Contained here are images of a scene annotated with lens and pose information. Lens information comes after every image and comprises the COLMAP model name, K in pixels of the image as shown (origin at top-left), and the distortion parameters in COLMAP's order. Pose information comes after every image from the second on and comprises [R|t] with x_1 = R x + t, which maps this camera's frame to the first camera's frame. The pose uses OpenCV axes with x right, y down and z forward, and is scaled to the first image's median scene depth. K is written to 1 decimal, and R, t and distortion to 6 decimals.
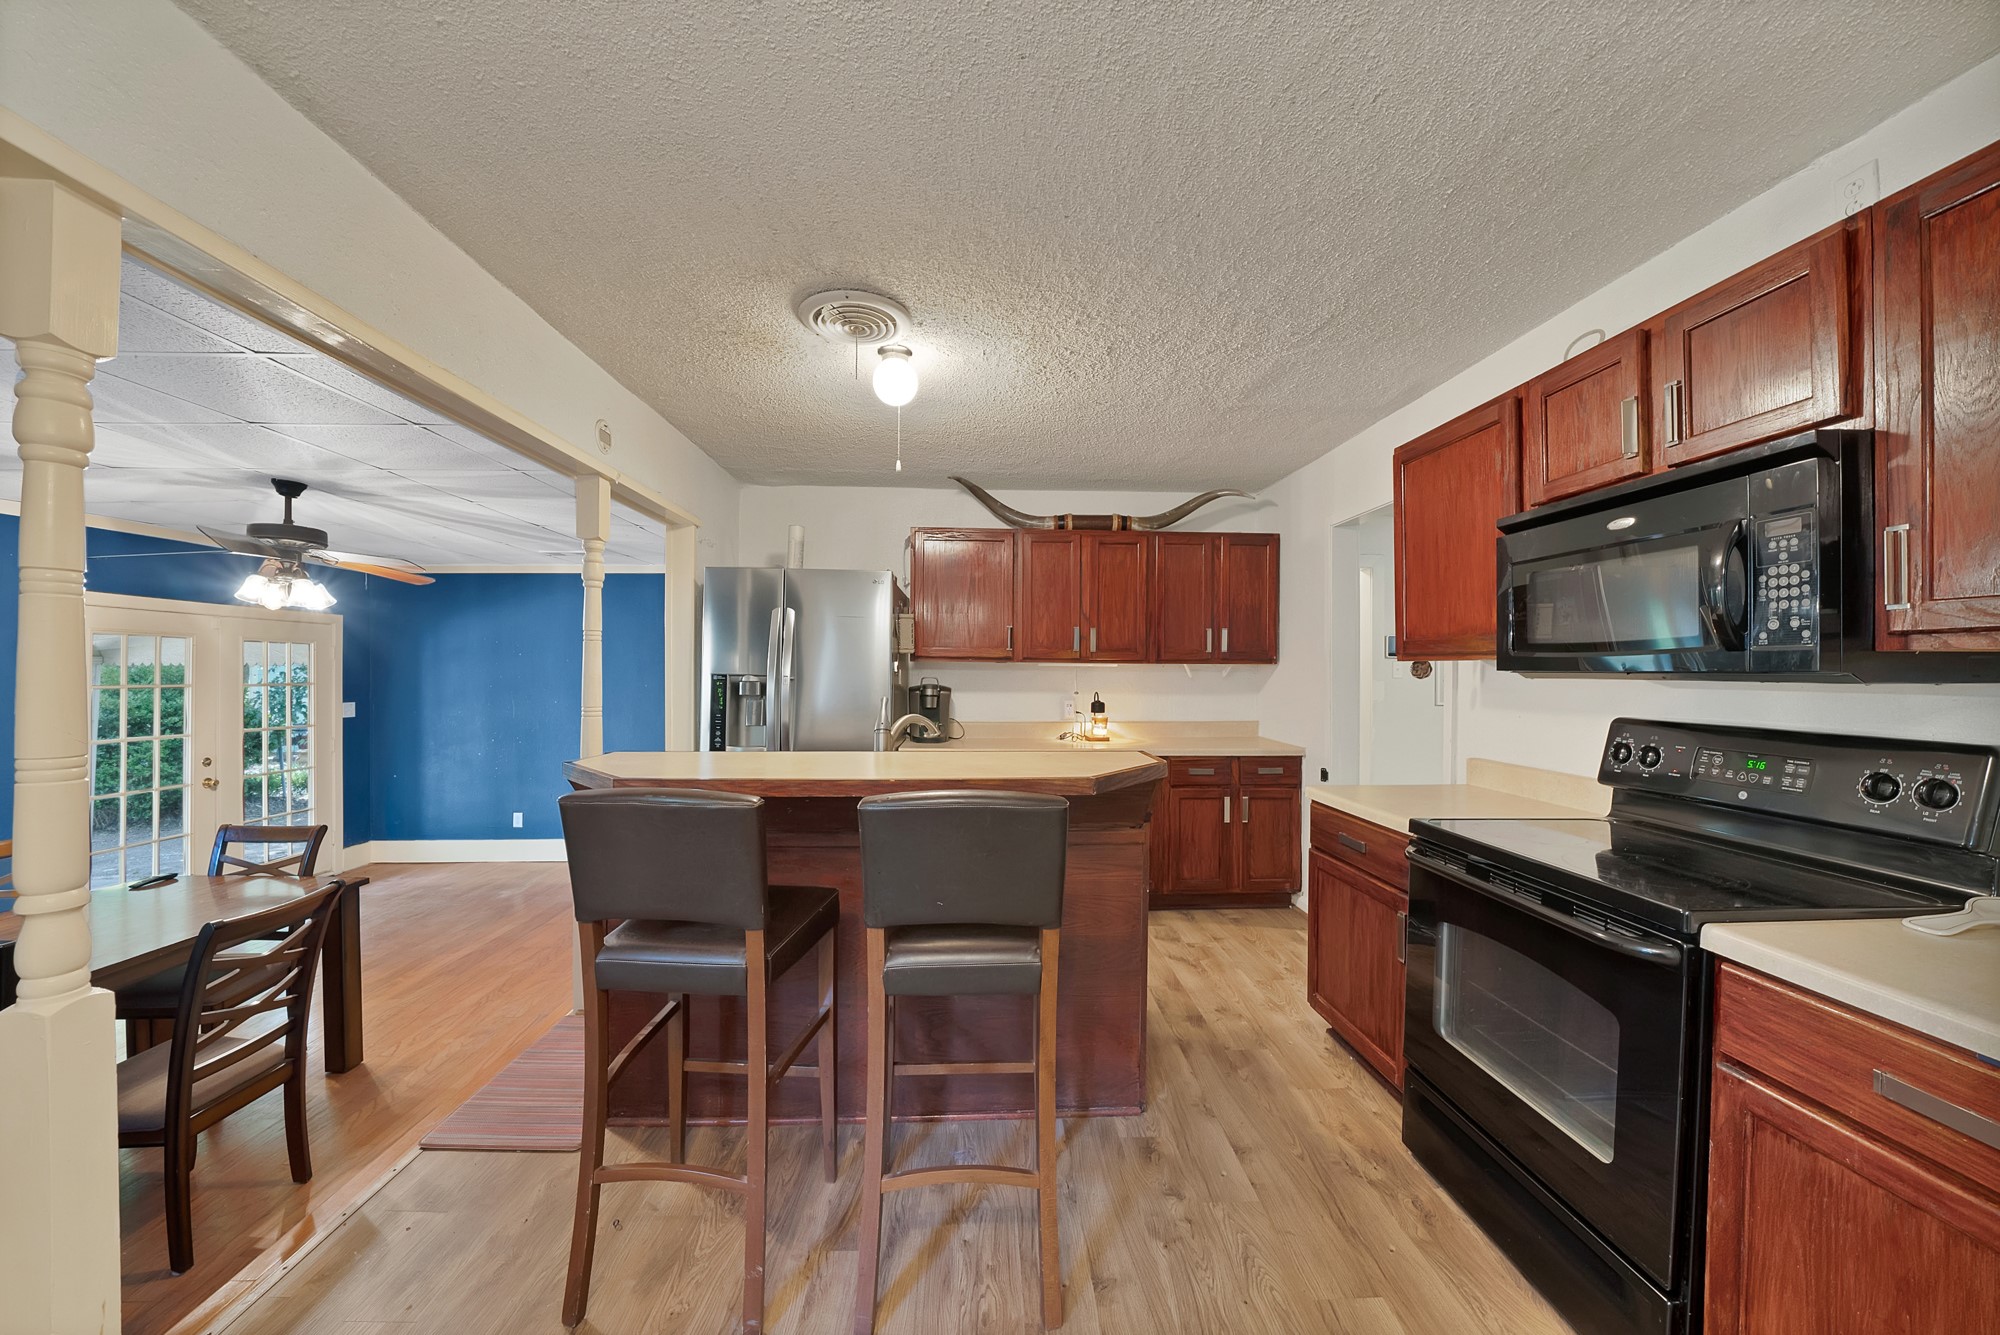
lens RADIAL K [[727.1, 0, 997.5], [0, 727.1, 671.8], [0, 0, 1]] dist [-0.019506, 0.000340]
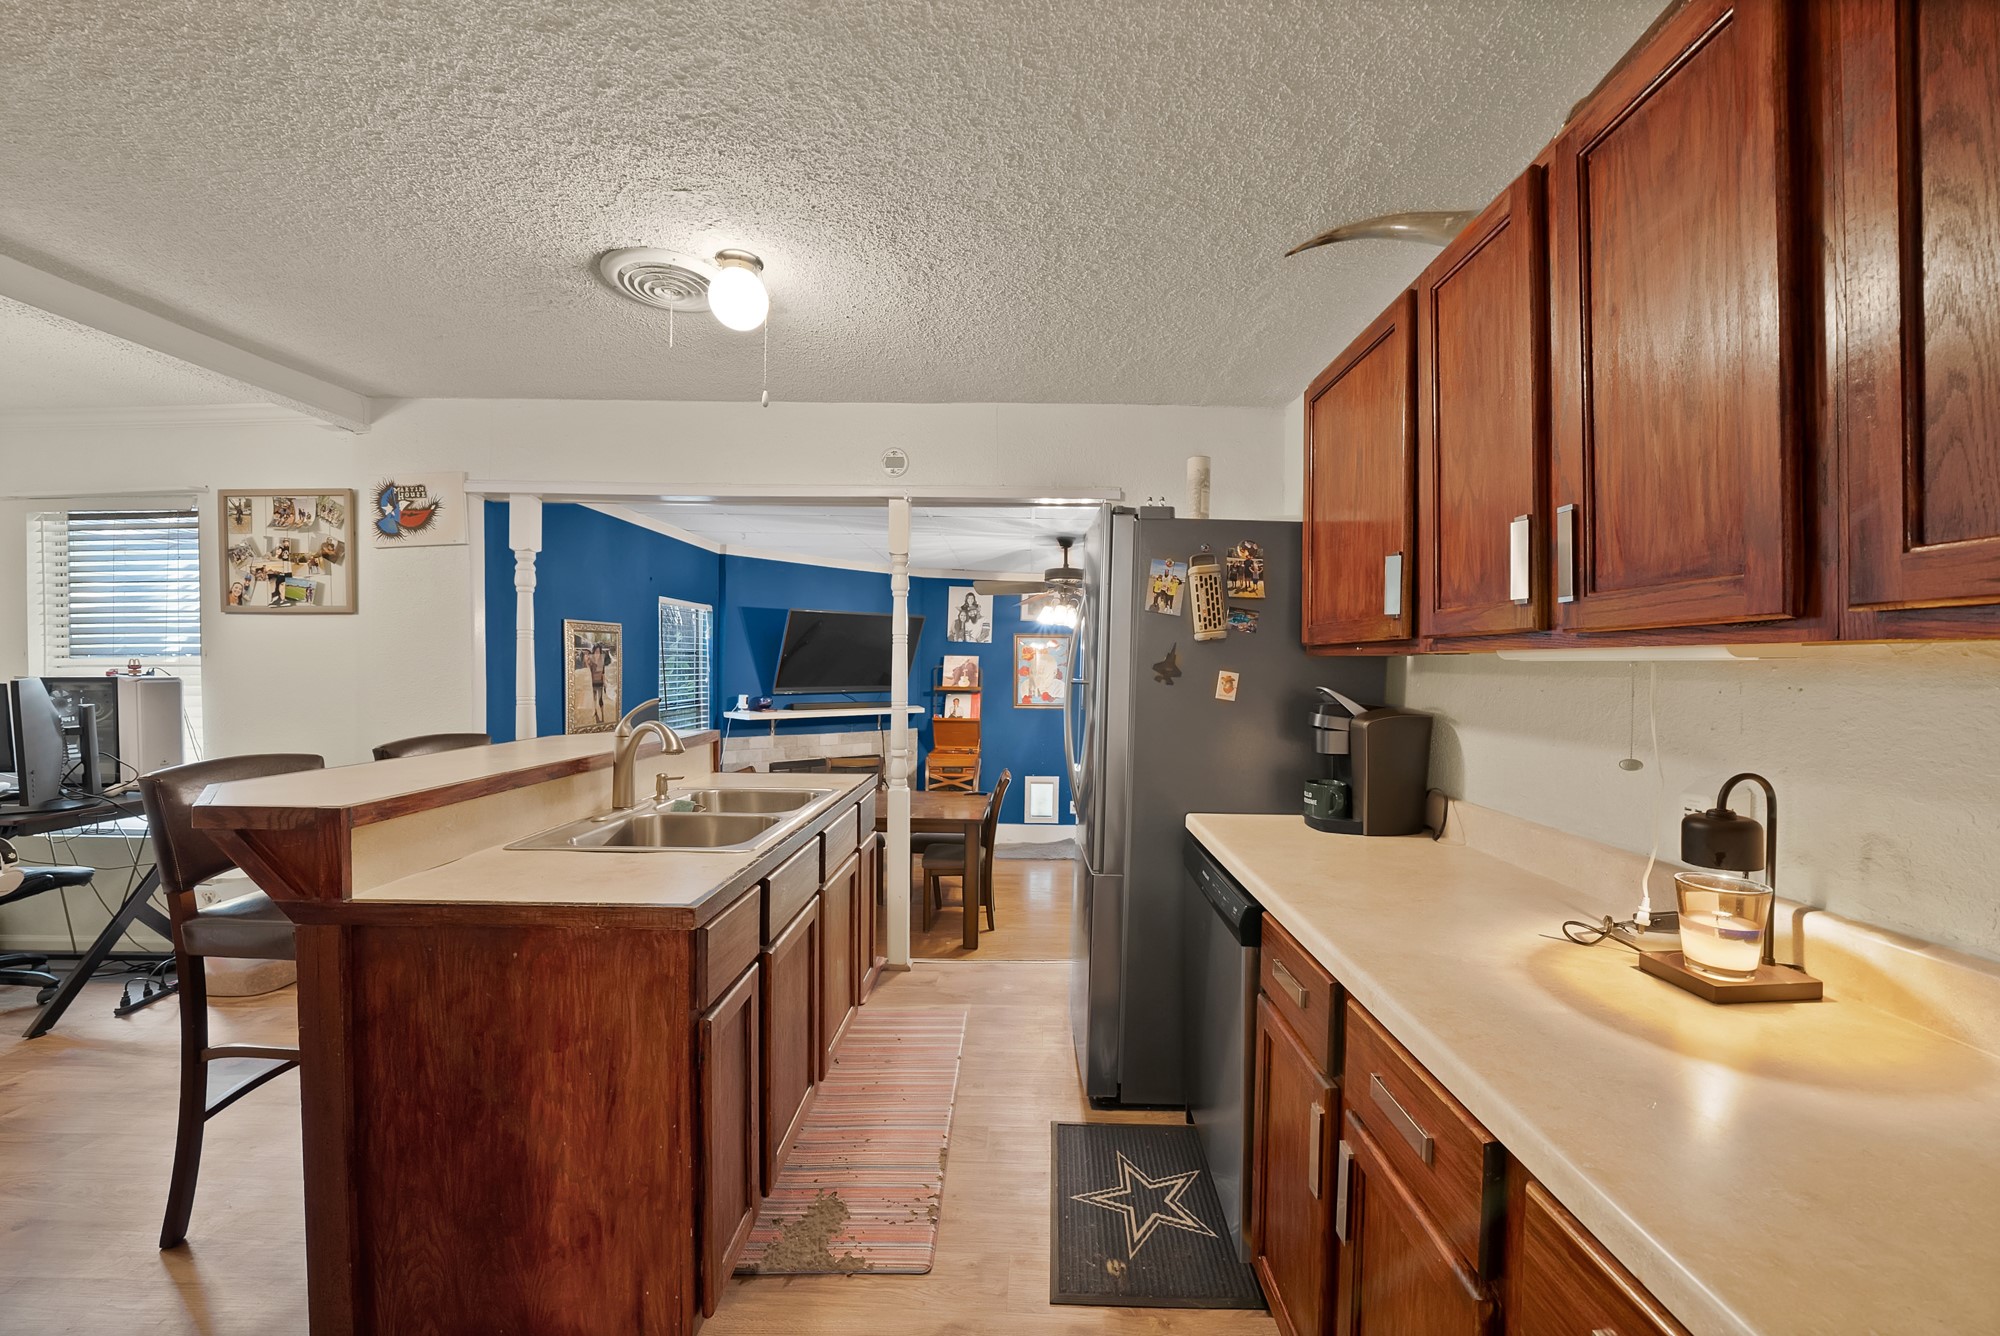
lens RADIAL K [[720.1, 0, 1014.1], [0, 720.1, 674.6], [0, 0, 1]] dist [-0.018254, 0.000288]
pose [[-0.041013, 0.007623, -0.999130, 0.313549], [-0.010095, 0.999917, 0.008043, -0.003668], [0.999108, 0.010416, -0.040933, 0.692163]]
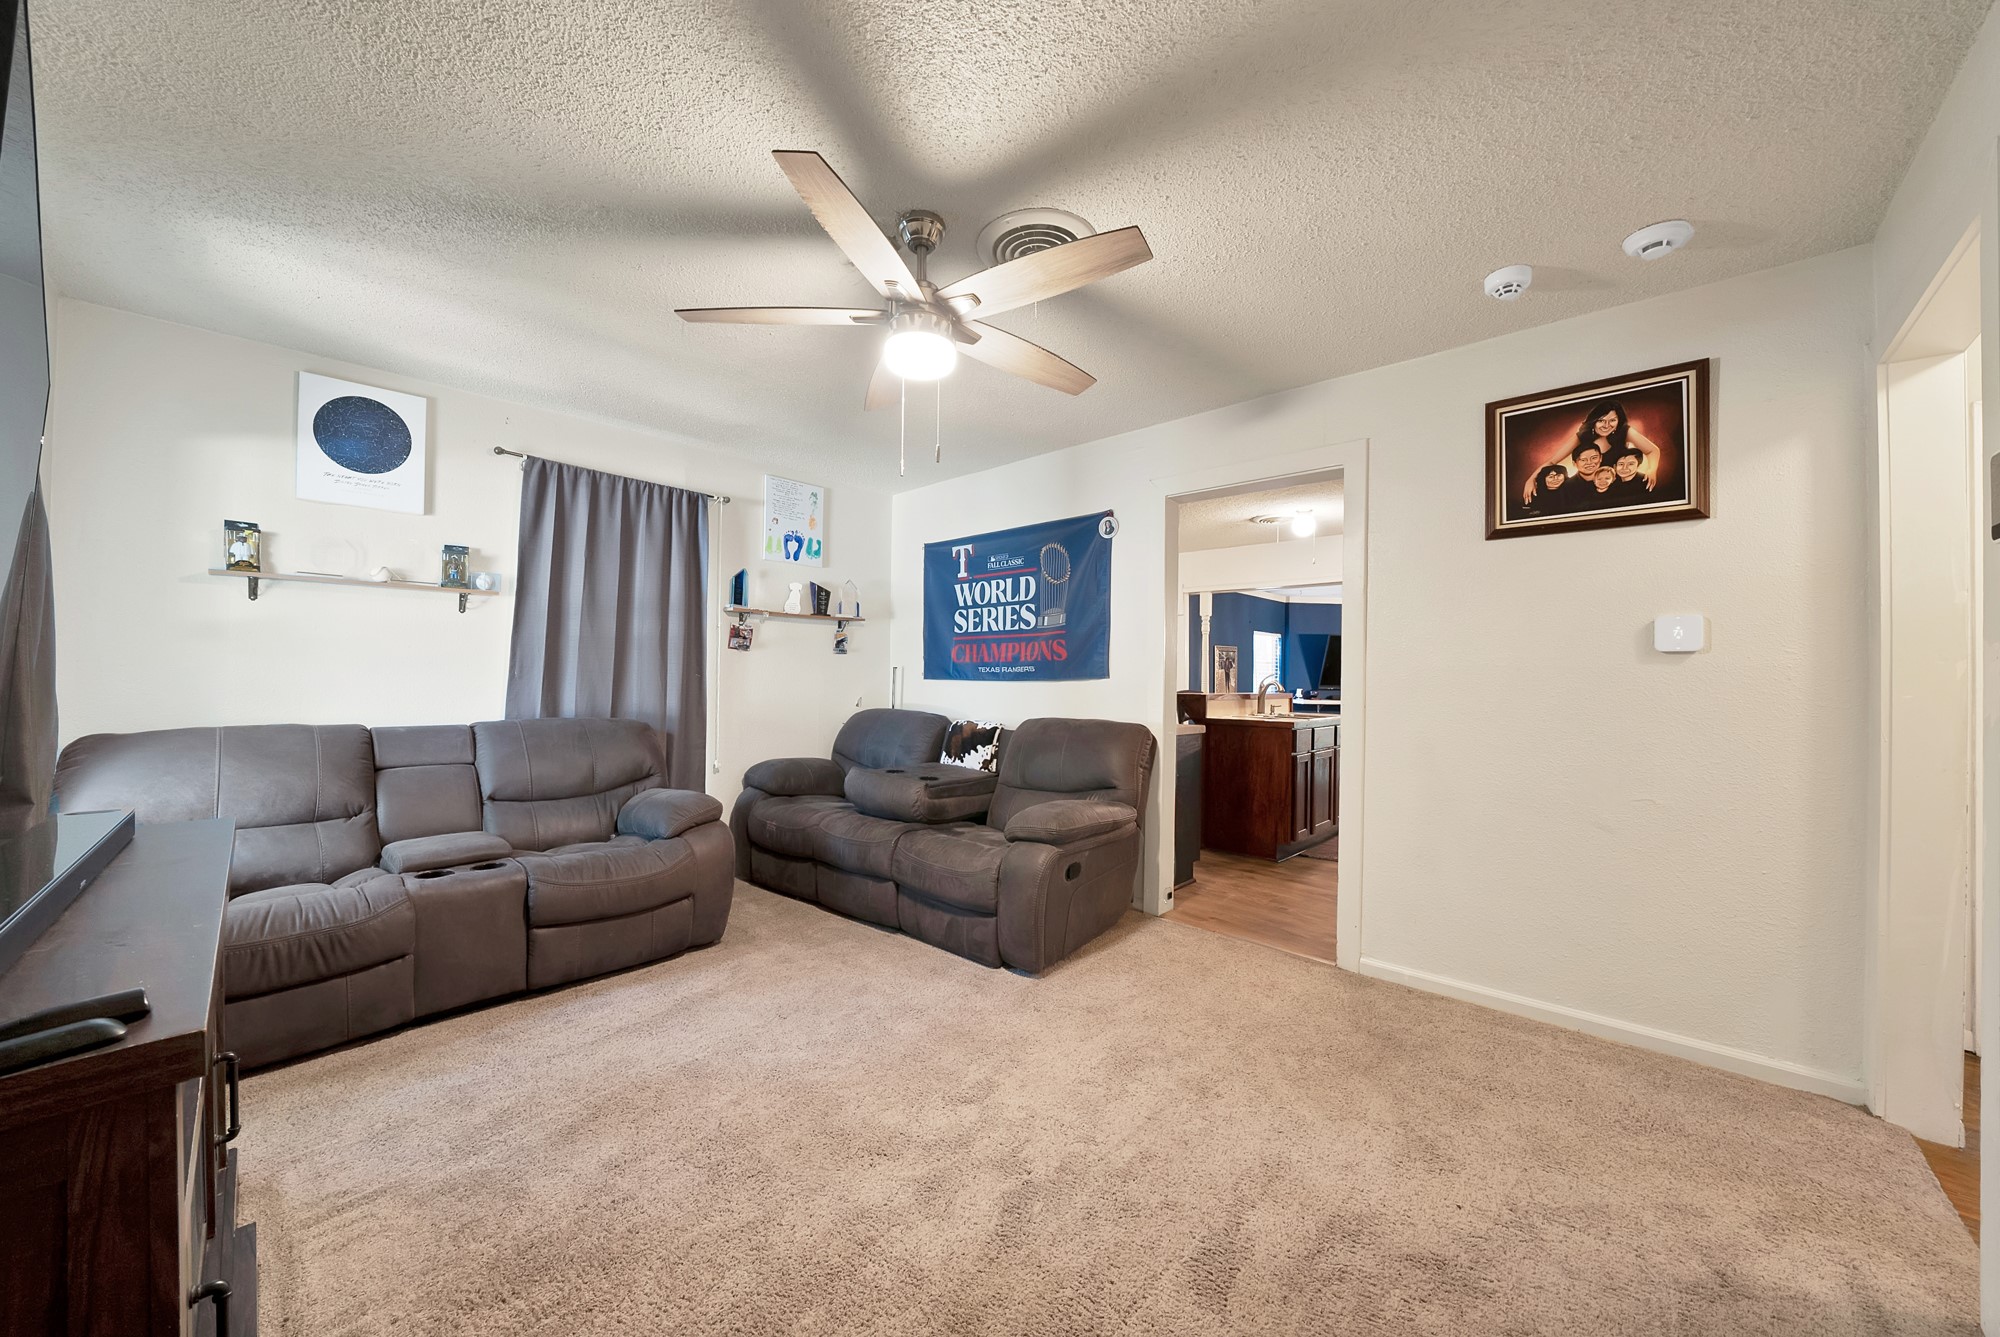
lens RADIAL K [[743.2, 0, 1016.8], [0, 743.2, 673.7], [0, 0, 1]] dist [-0.037798, 0.000031]
pose [[-0.686738, -0.018370, -0.726672, 1.063560], [-0.015400, 0.999824, -0.010722, 0.035128], [0.726741, 0.003828, -0.686900, 0.989146]]
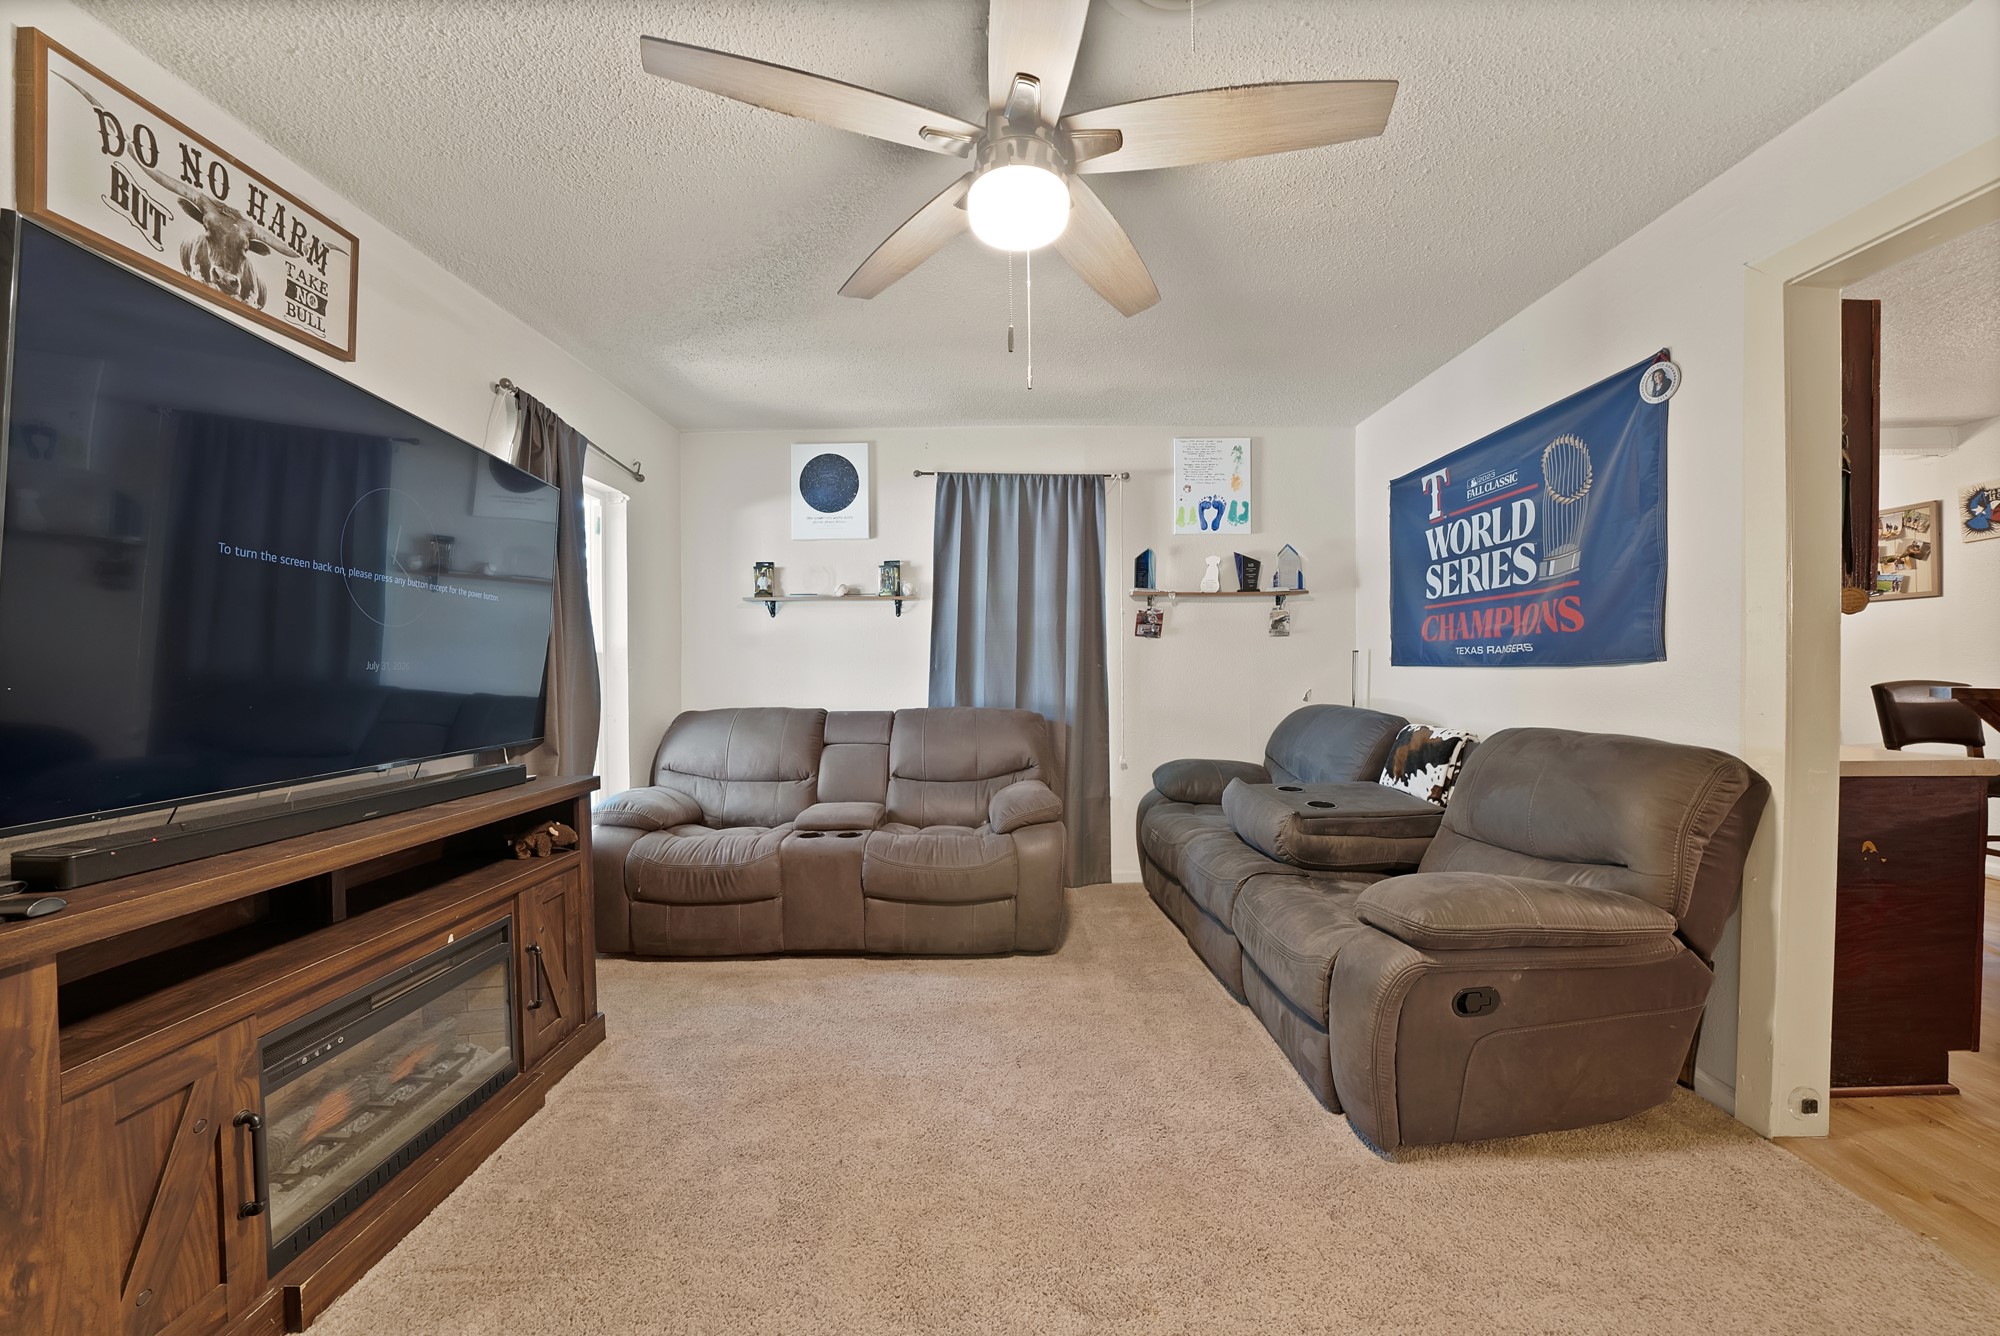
lens RADIAL K [[729.5, 0, 976.8], [0, 729.5, 674.5], [0, 0, 1]] dist [-0.038623, 0.005015]
pose [[-0.998110, 0.000359, 0.061459, 0.780382], [0.001223, 0.999901, 0.014017, 0.031759], [-0.061448, 0.014066, -0.998011, 0.946540]]
